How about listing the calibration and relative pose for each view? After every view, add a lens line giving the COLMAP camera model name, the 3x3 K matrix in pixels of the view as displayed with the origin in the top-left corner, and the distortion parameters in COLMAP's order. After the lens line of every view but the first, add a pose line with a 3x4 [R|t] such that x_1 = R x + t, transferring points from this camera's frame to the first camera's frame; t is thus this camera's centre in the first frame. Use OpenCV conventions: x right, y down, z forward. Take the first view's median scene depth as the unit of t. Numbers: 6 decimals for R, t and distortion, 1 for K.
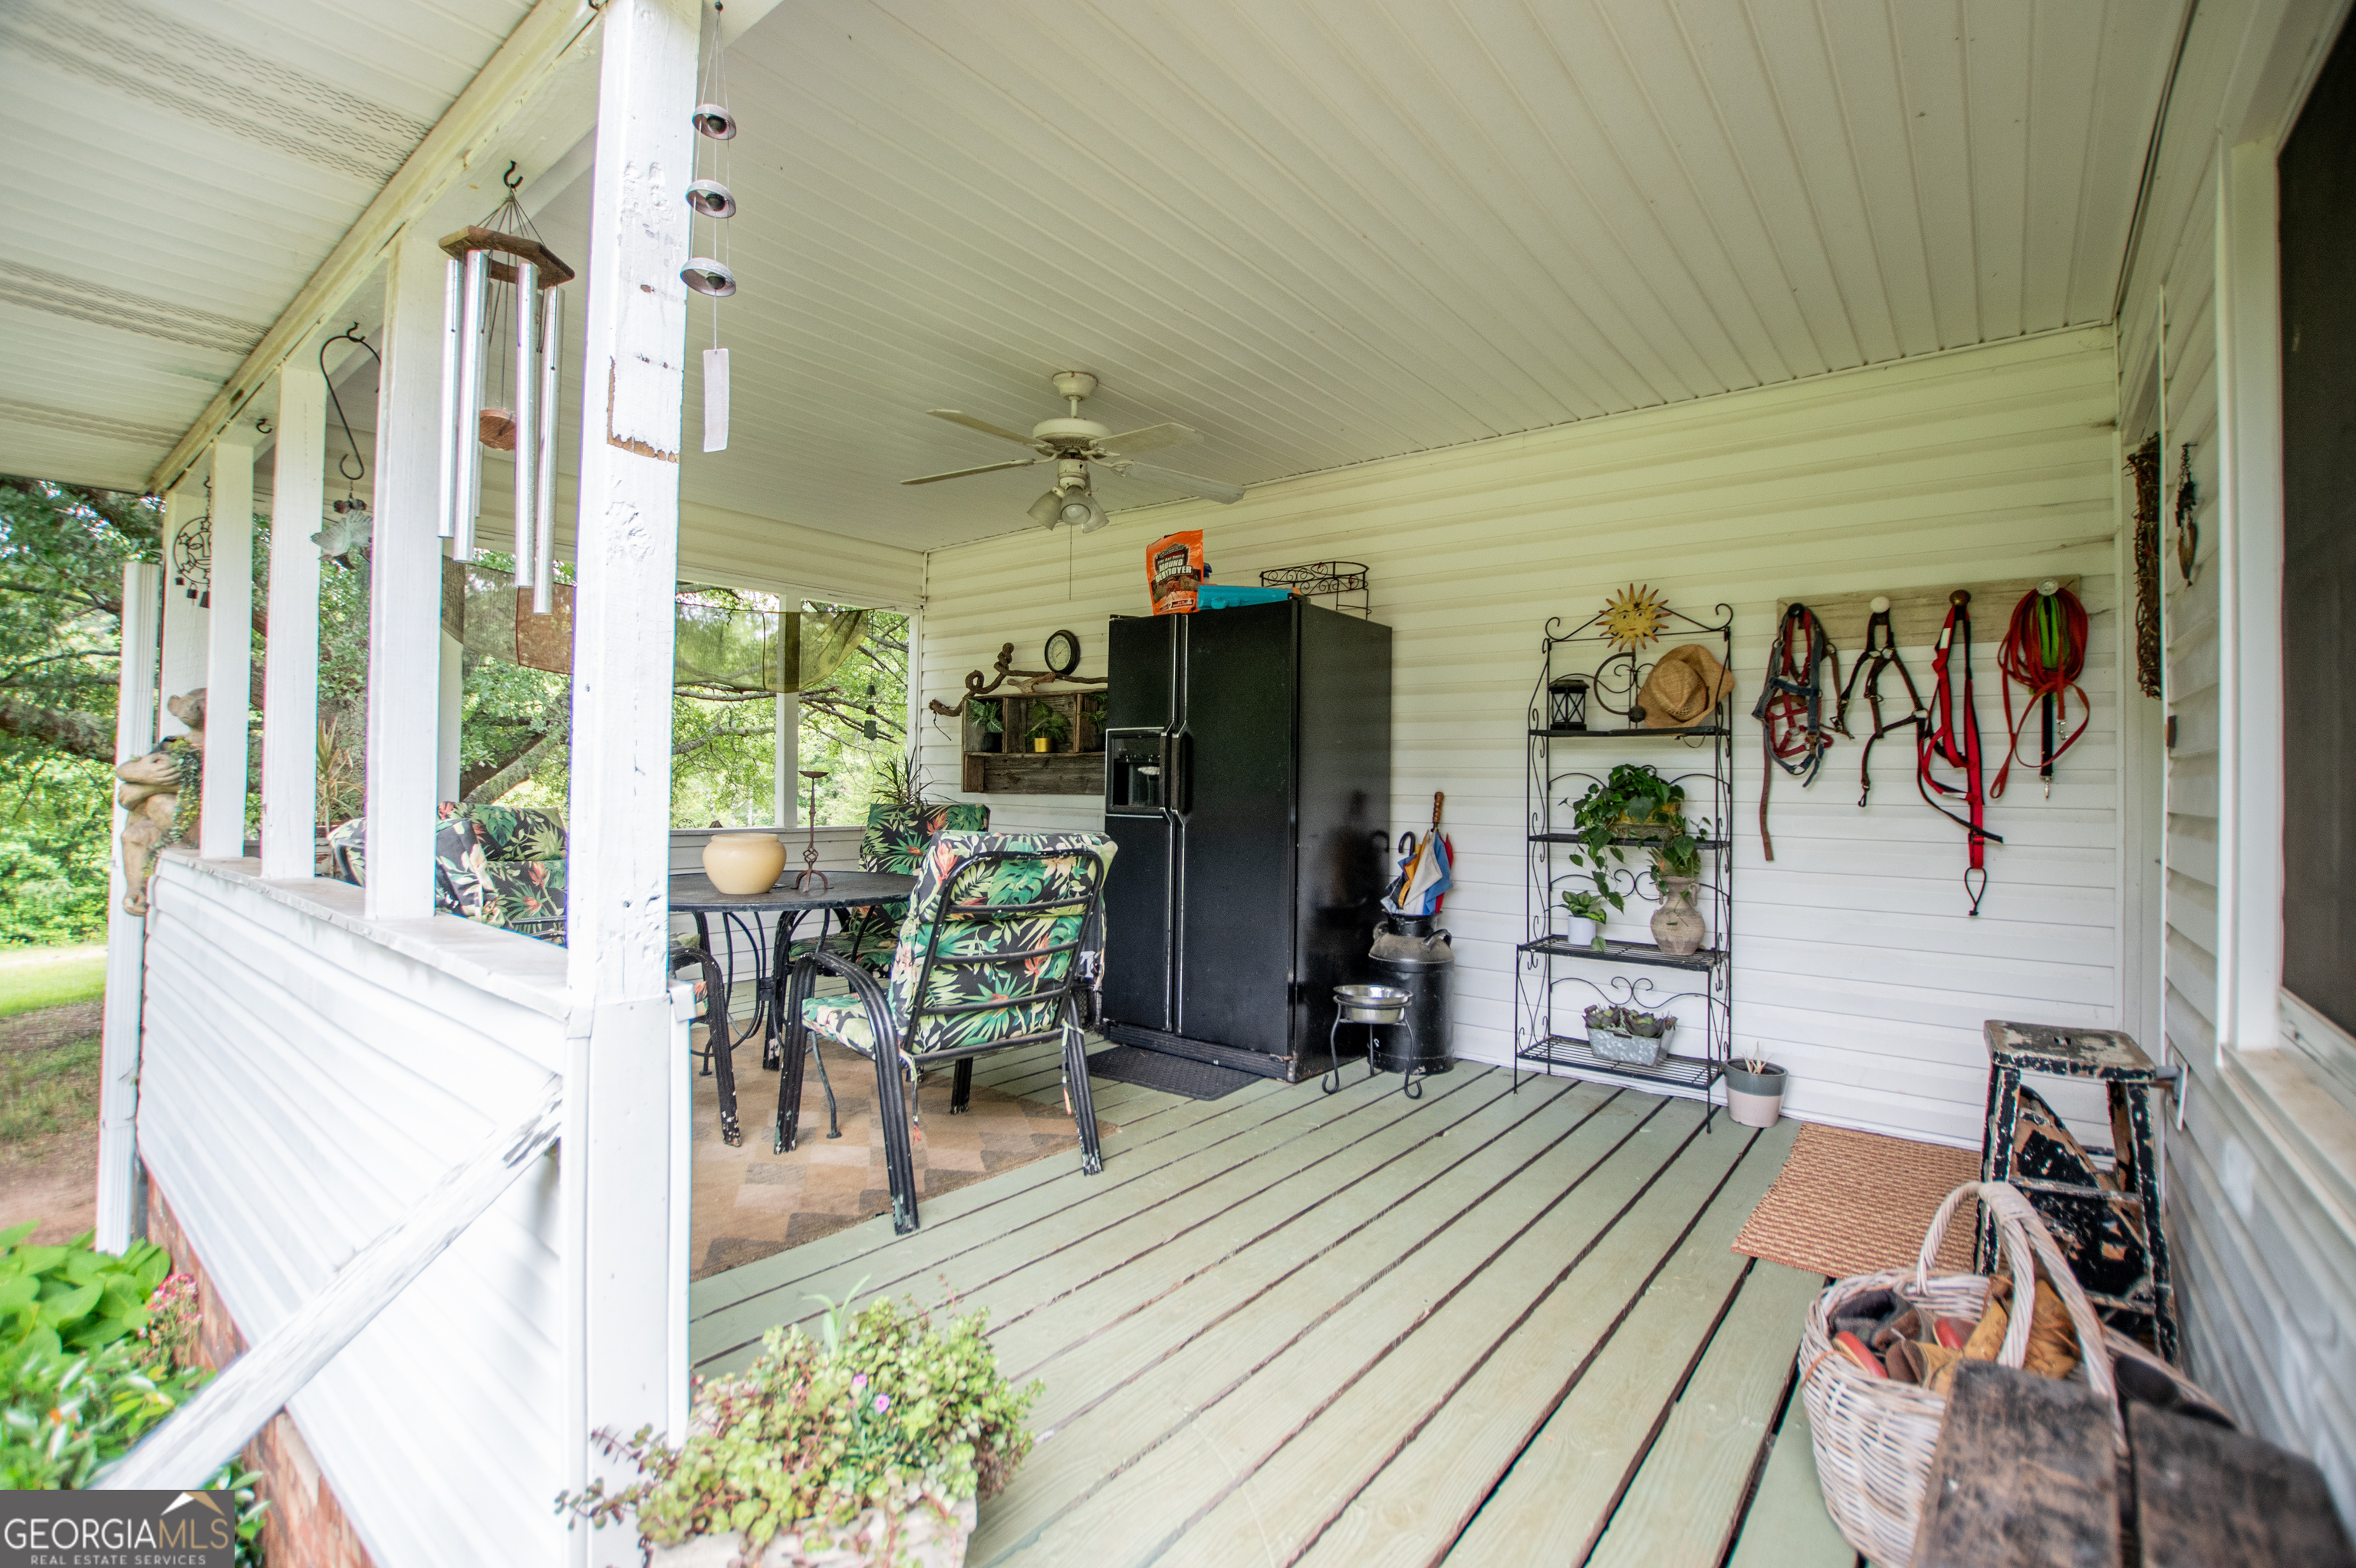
lens RADIAL K [[1033.1, 0, 1185.6], [0, 1033.1, 775.4], [0, 0, 1]] dist [-0.036924, 0.006399]
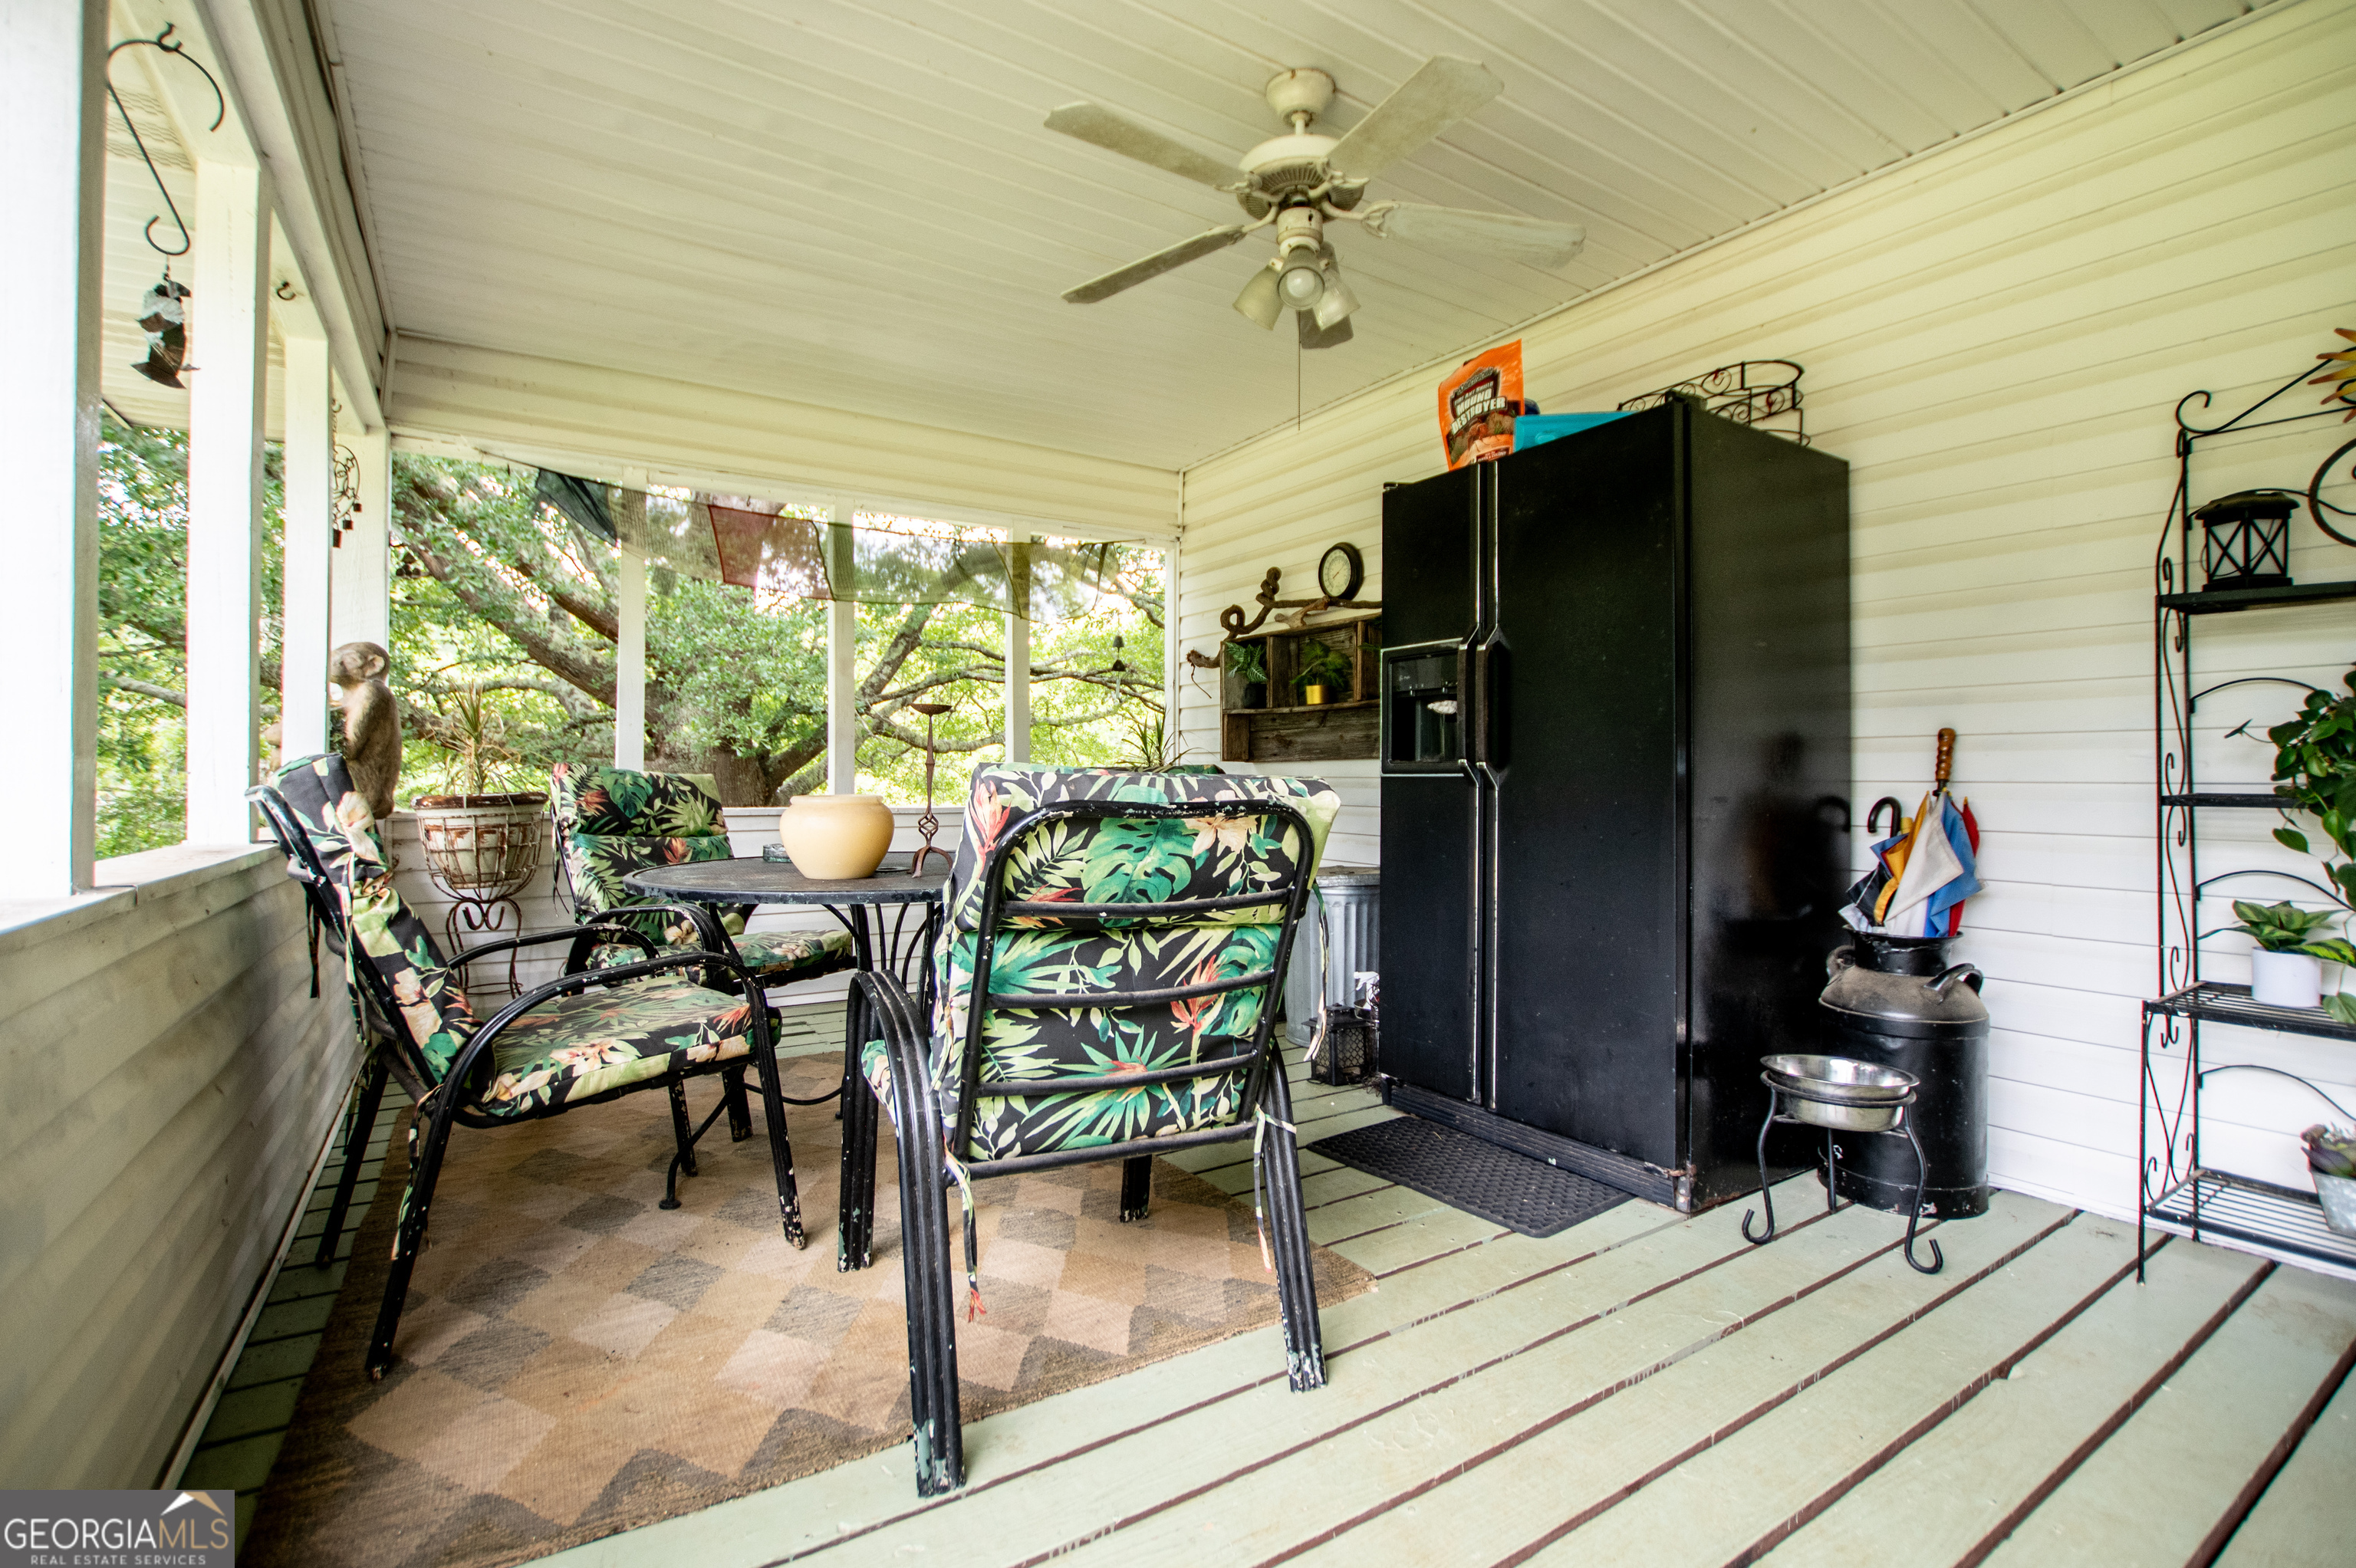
lens RADIAL K [[1055.4, 0, 1194.0], [0, 1055.4, 771.4], [0, 0, 1]] dist [-0.027159, 0.000738]
pose [[0.950178, -0.013893, -0.311399, 0.025020], [0.013597, 0.999903, -0.003121, 0.040881], [0.311412, -0.001269, 0.950274, 0.337152]]
